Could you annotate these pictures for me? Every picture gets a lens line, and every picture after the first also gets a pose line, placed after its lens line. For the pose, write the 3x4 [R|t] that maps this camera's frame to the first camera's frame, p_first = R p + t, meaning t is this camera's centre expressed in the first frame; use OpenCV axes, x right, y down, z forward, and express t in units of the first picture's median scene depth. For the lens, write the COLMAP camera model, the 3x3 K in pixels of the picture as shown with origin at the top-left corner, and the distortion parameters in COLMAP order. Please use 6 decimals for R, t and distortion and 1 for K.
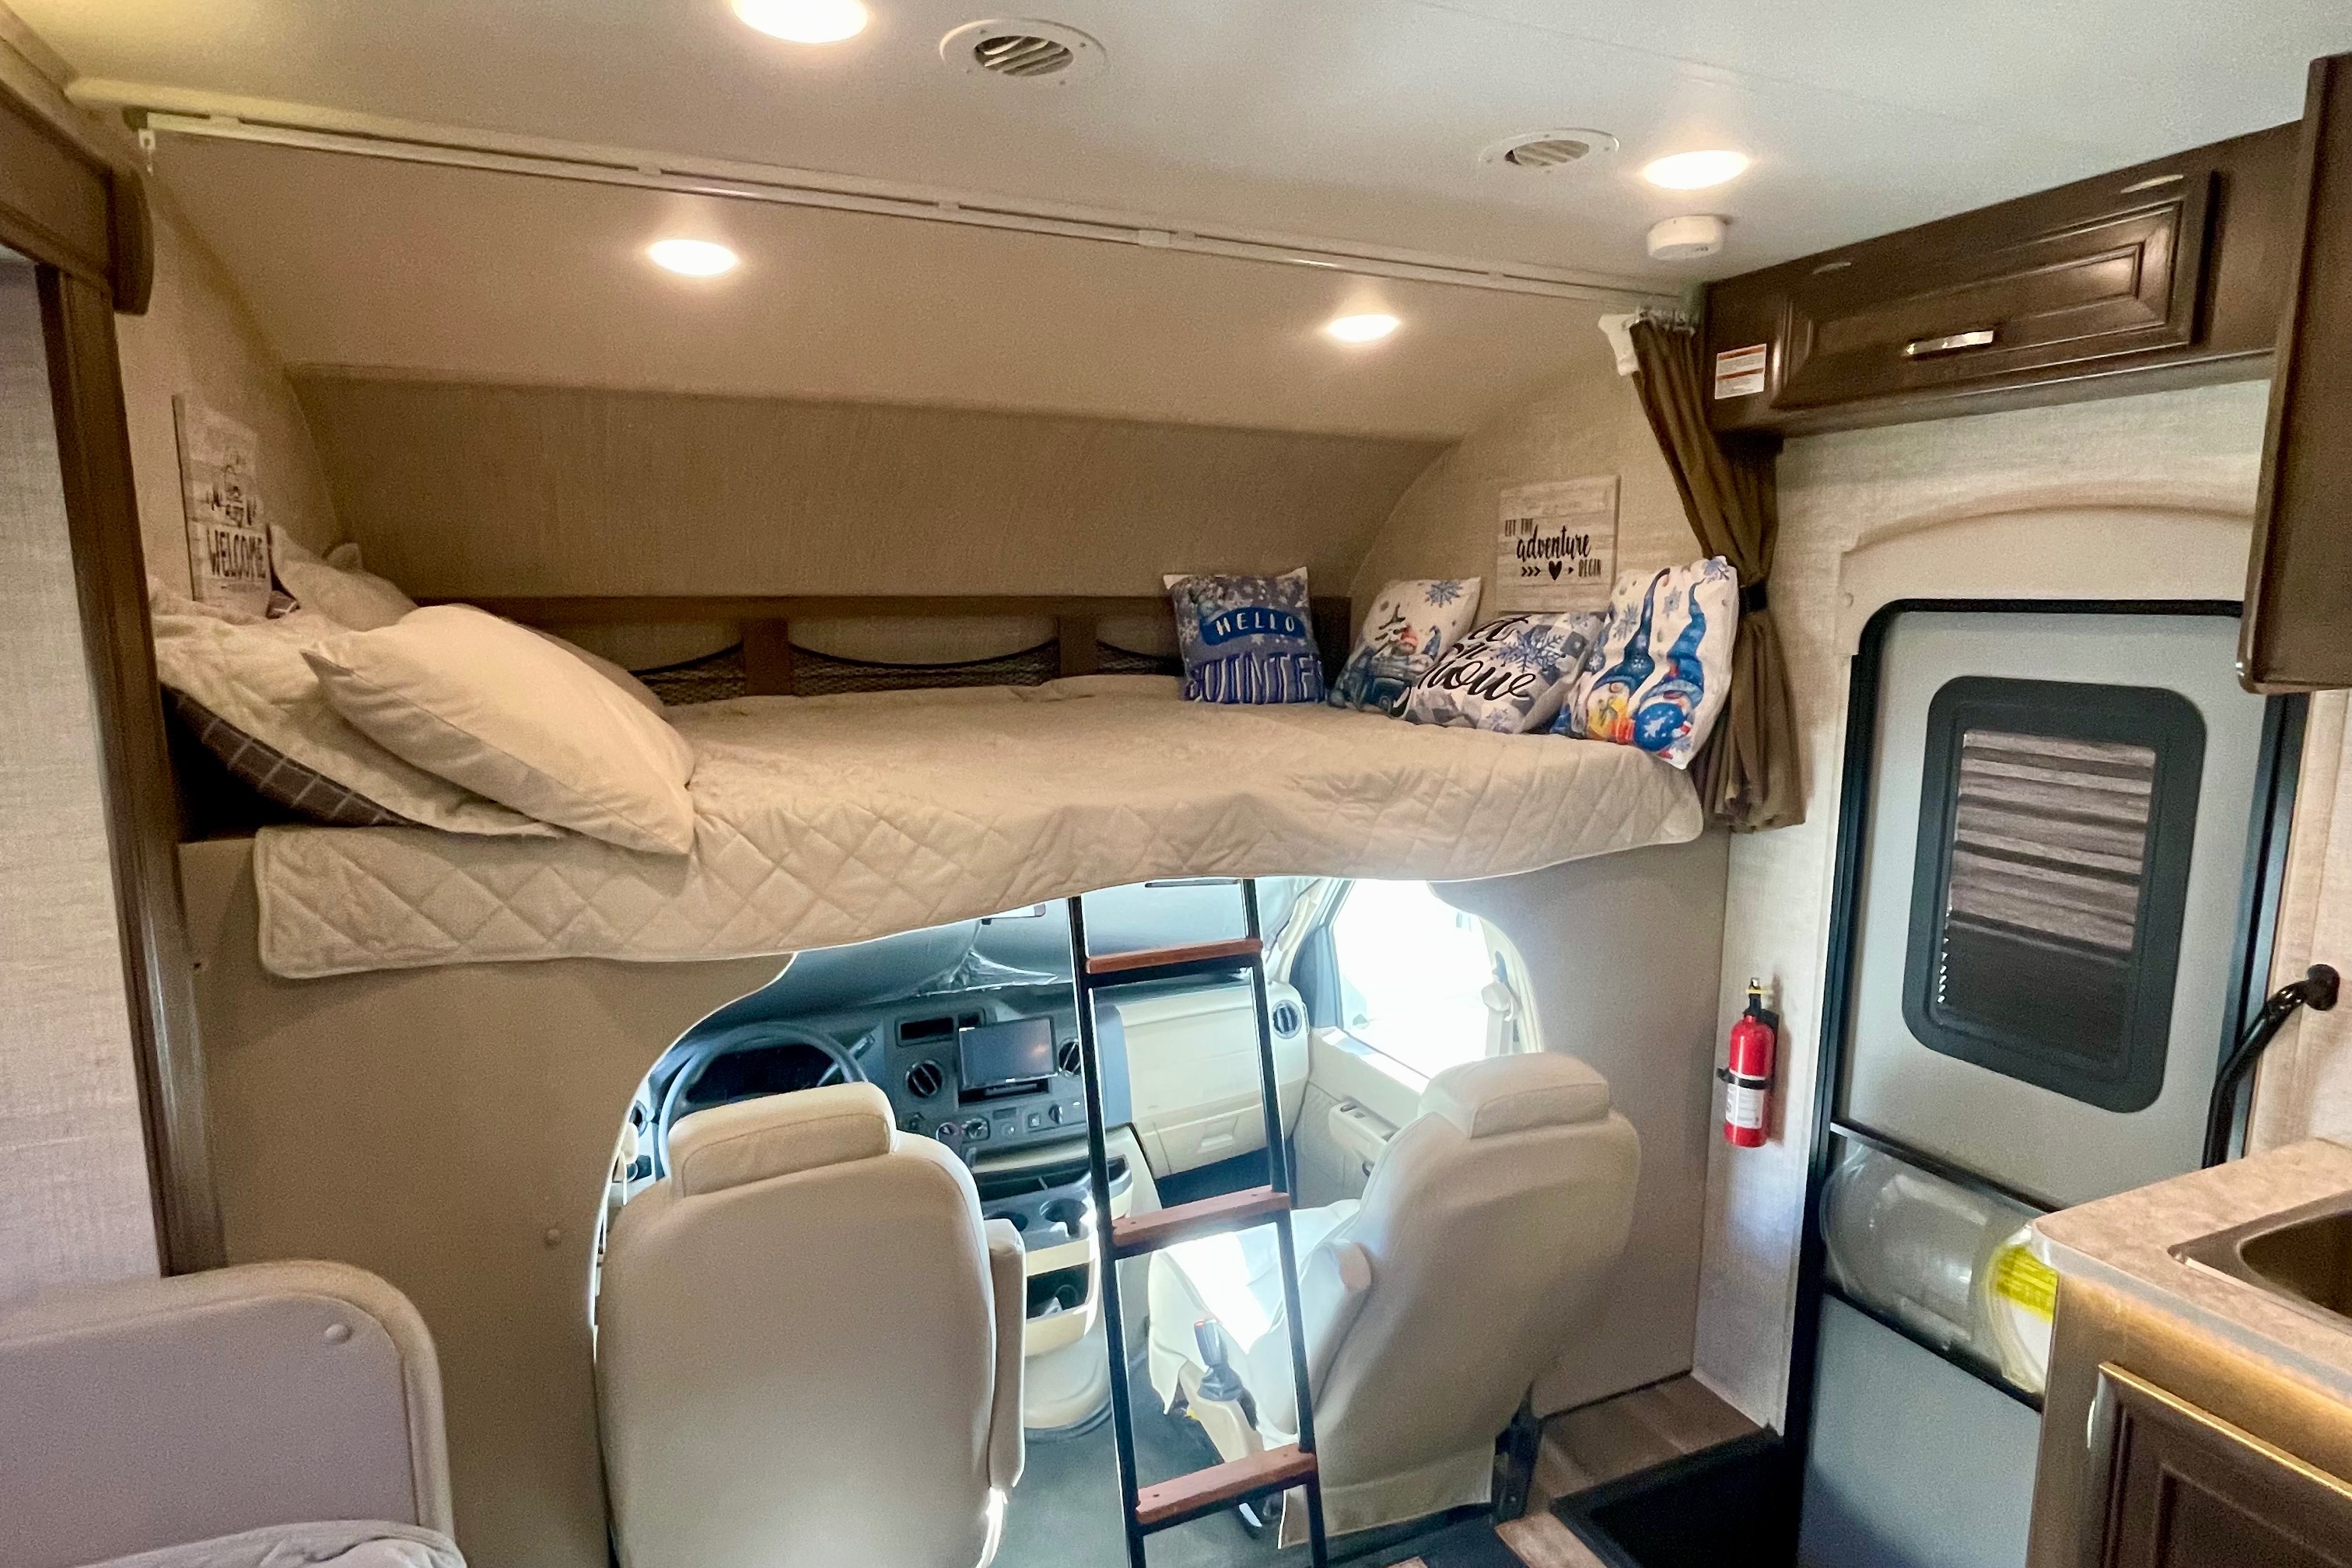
lens RADIAL K [[1261.3, 0, 1165.8], [0, 1261.3, 761.3], [0, 0, 1]] dist [-0.000122, 0.000193]
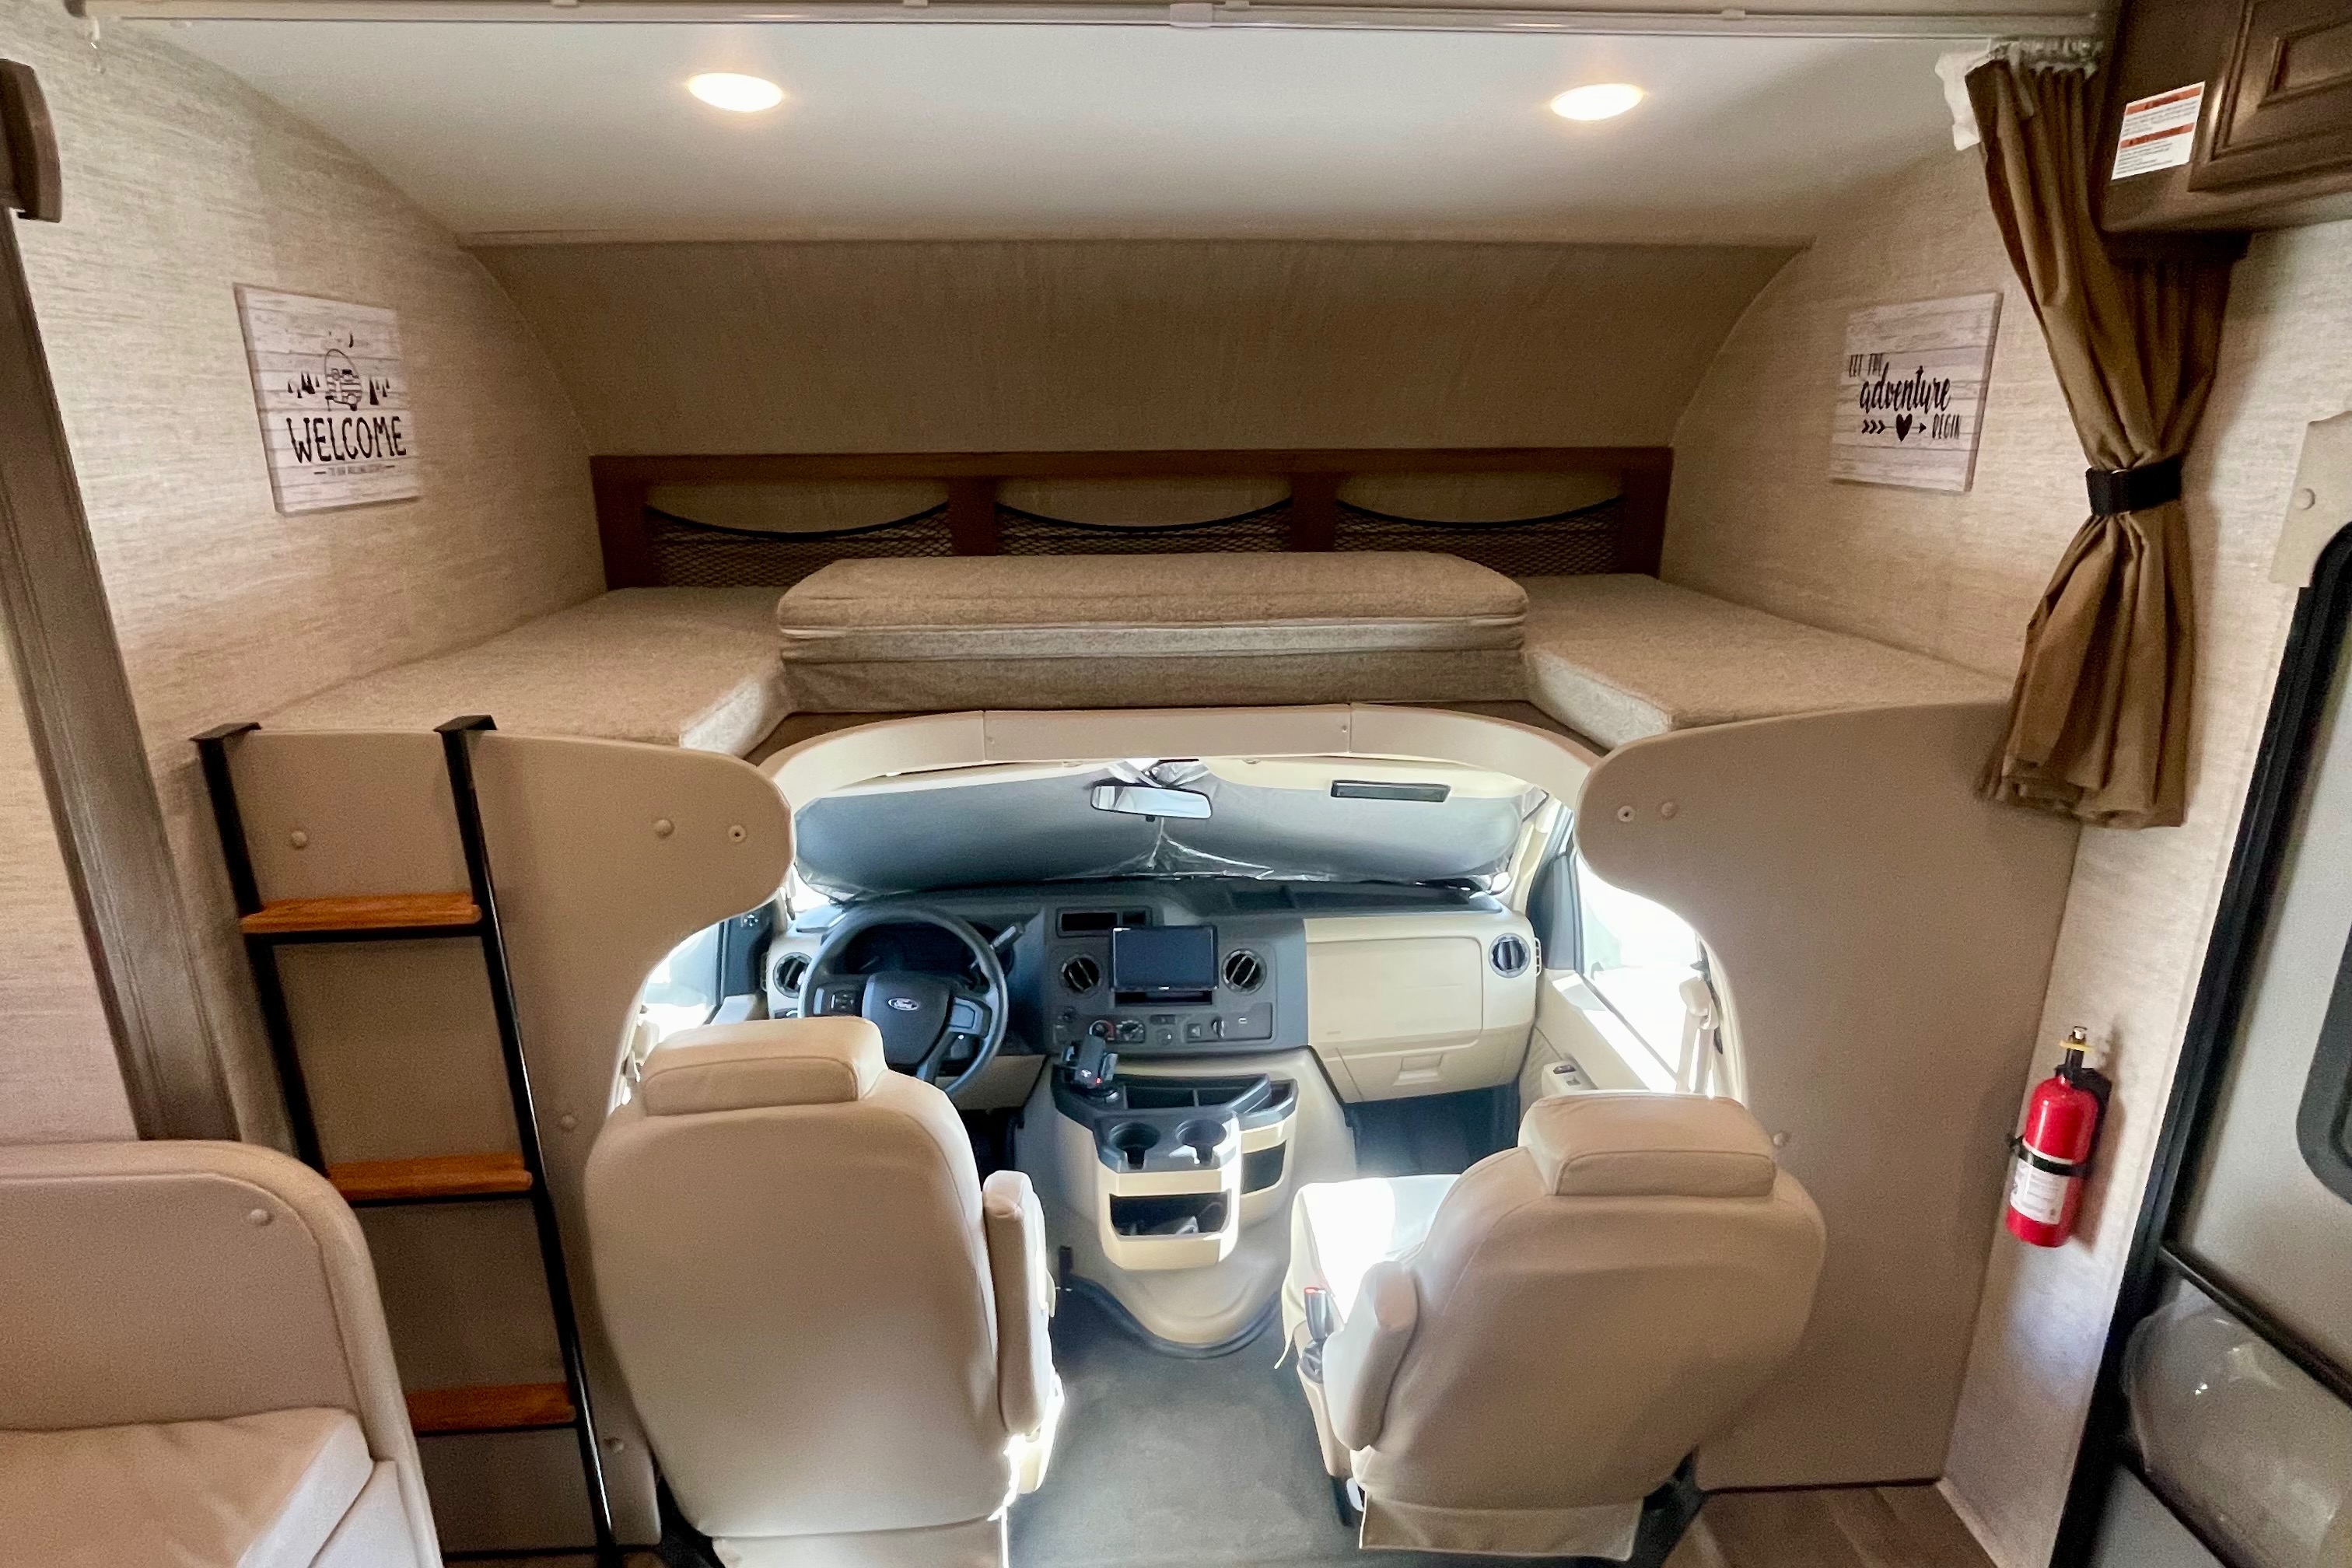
lens RADIAL K [[1261.3, 0, 1165.8], [0, 1261.3, 761.3], [0, 0, 1]] dist [-0.000122, 0.000193]
pose [[0.937611, 0.088881, -0.336135, 0.196520], [-0.040094, 0.987964, 0.149400, -0.059557], [0.345368, -0.126602, 0.929889, 0.165612]]
